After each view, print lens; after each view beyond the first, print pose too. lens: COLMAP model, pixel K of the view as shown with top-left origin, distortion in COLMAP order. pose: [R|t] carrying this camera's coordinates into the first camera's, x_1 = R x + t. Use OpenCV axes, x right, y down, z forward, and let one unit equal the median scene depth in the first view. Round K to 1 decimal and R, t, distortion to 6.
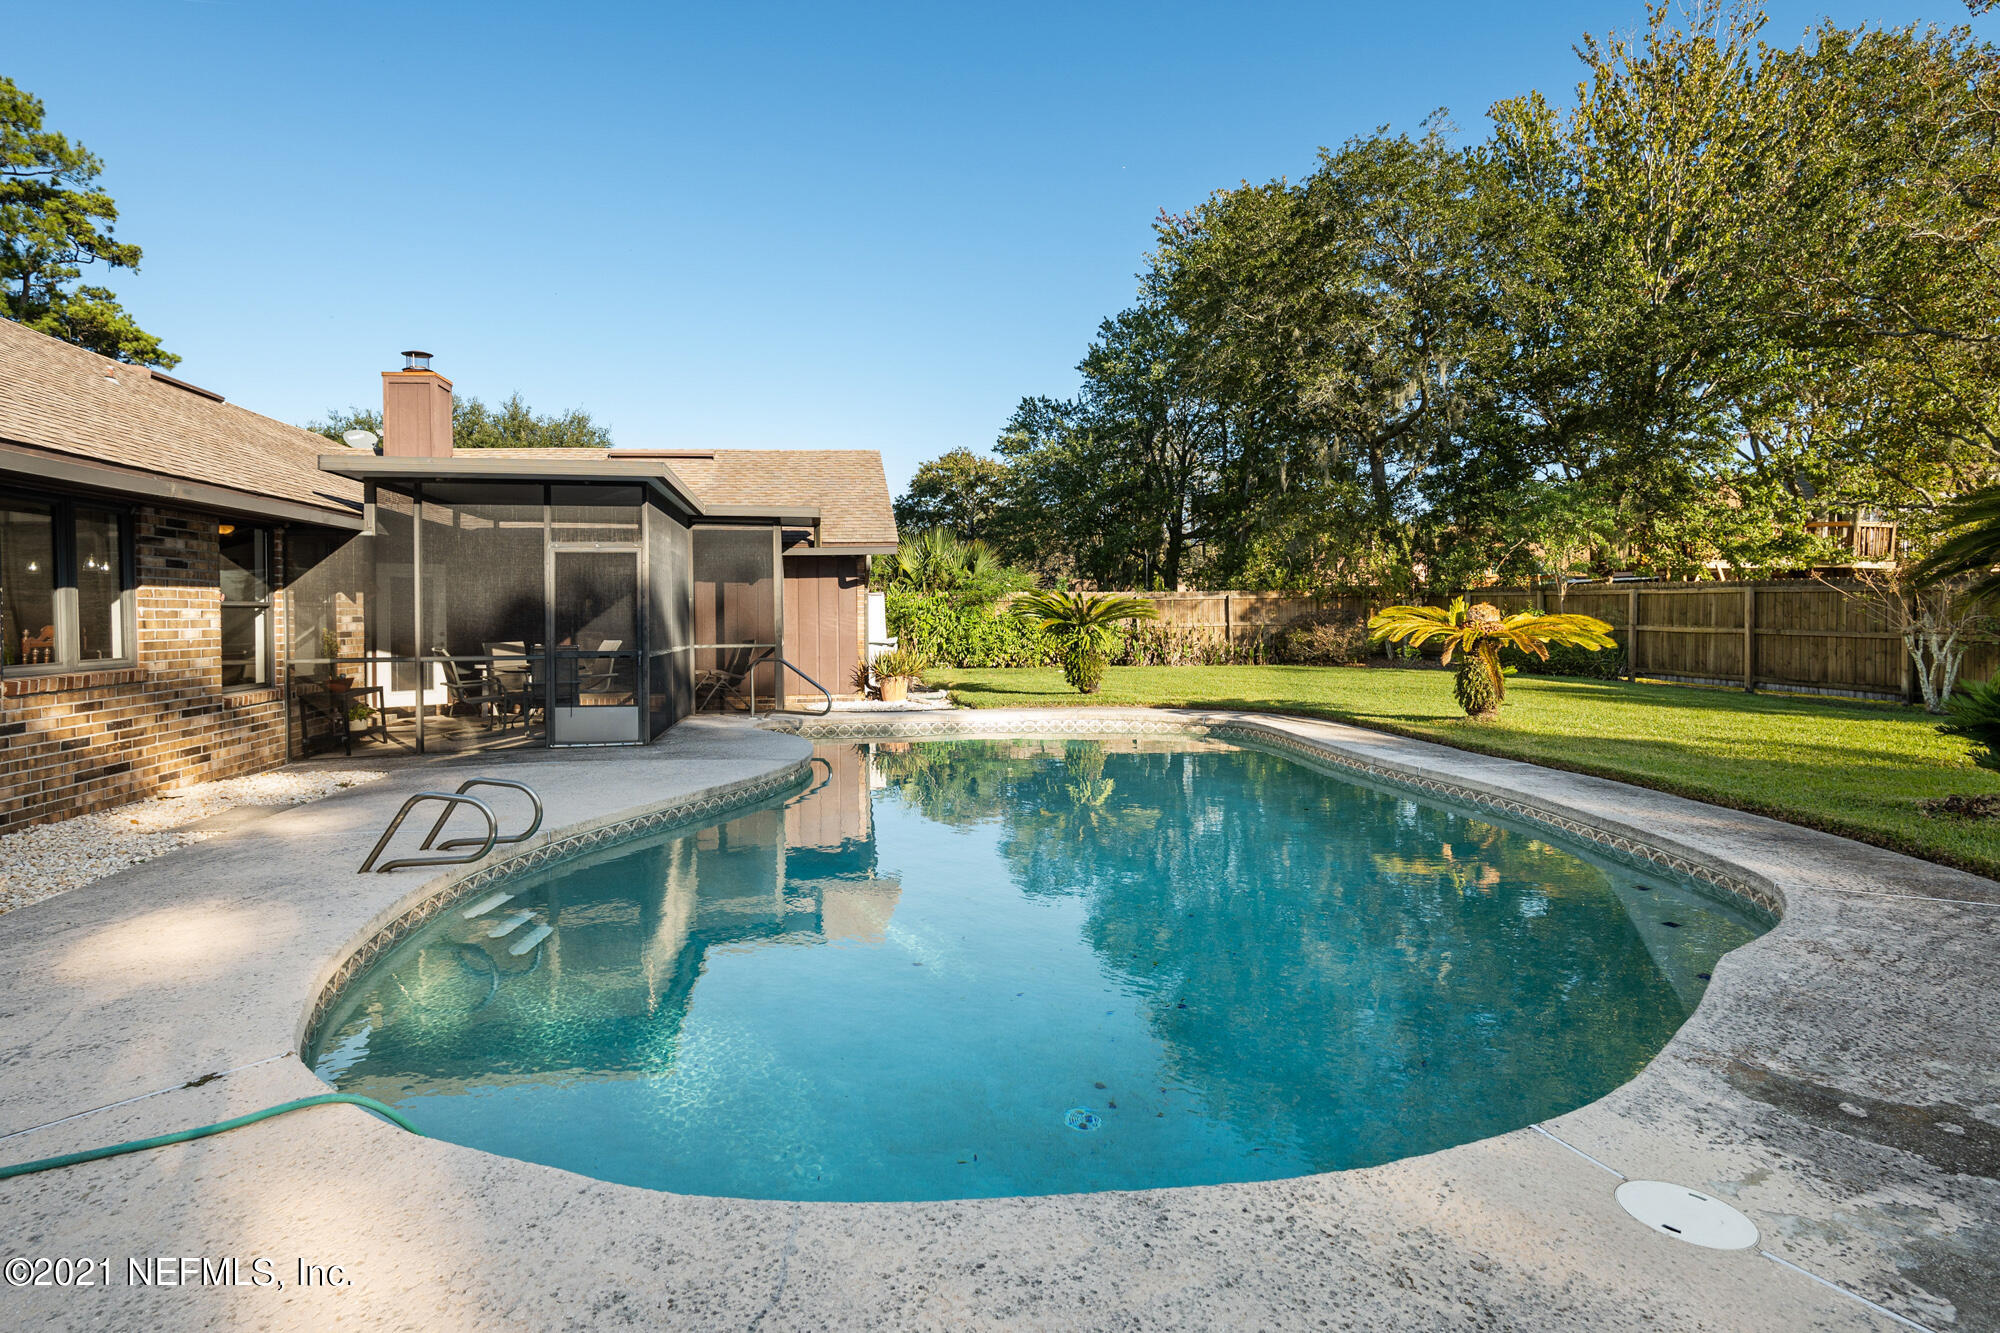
lens RADIAL K [[957.0, 0, 1000.0], [0, 957.0, 666.5], [0, 0, 1]] dist [-0.001152, -0.000403]
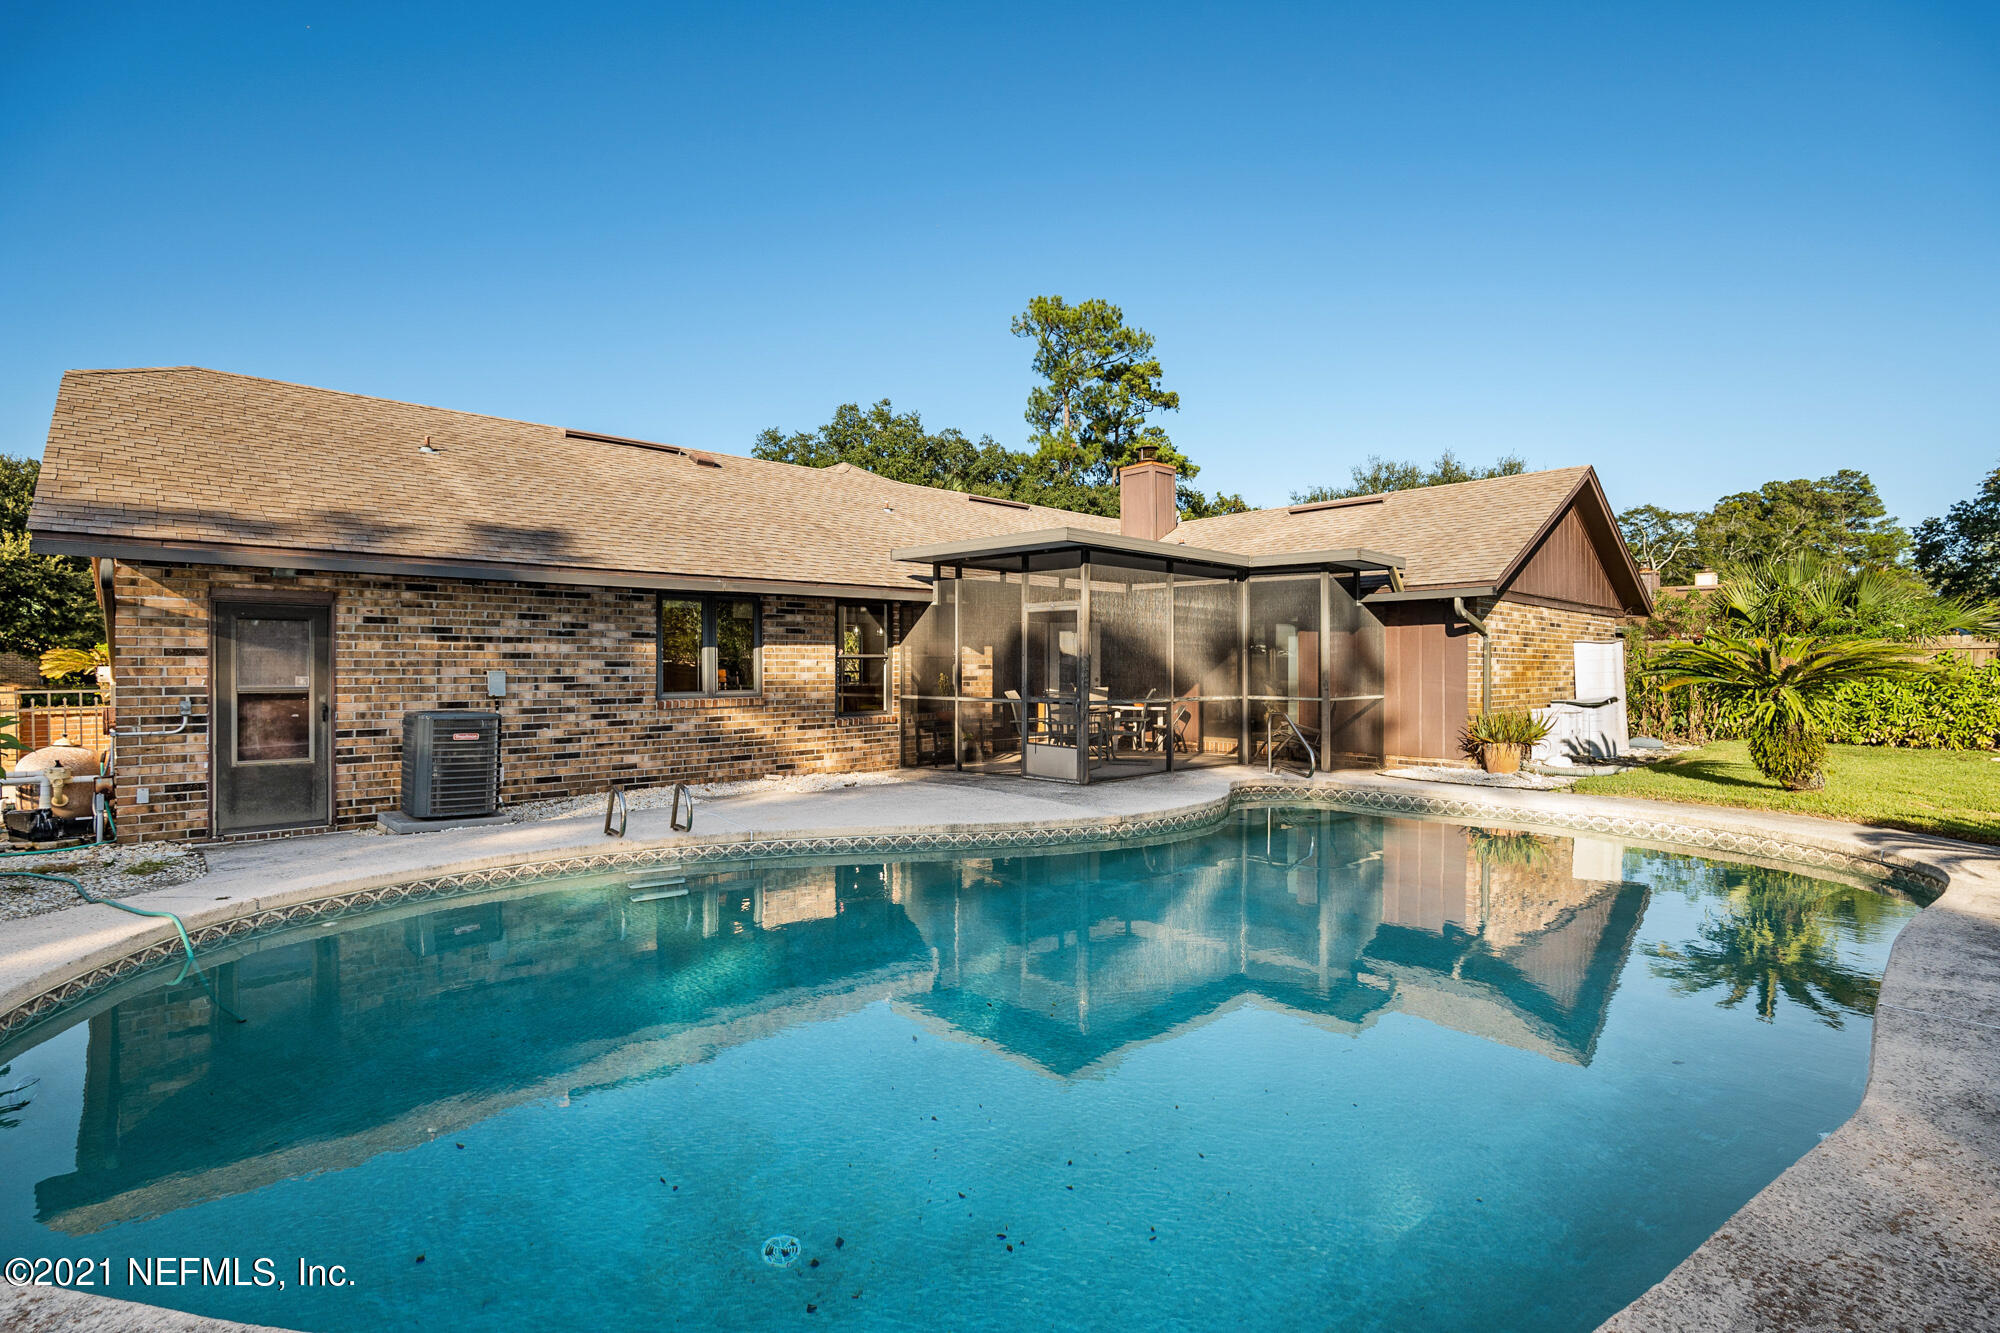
lens RADIAL K [[935.8, 0, 1000.0], [0, 935.8, 666.5], [0, 0, 1]] dist [-0.003547, -0.000108]
pose [[0.613802, 0.009802, -0.789399, 0.443397], [-0.049250, 0.998451, -0.025897, -0.021104], [0.787922, 0.054774, 0.613334, 0.266698]]
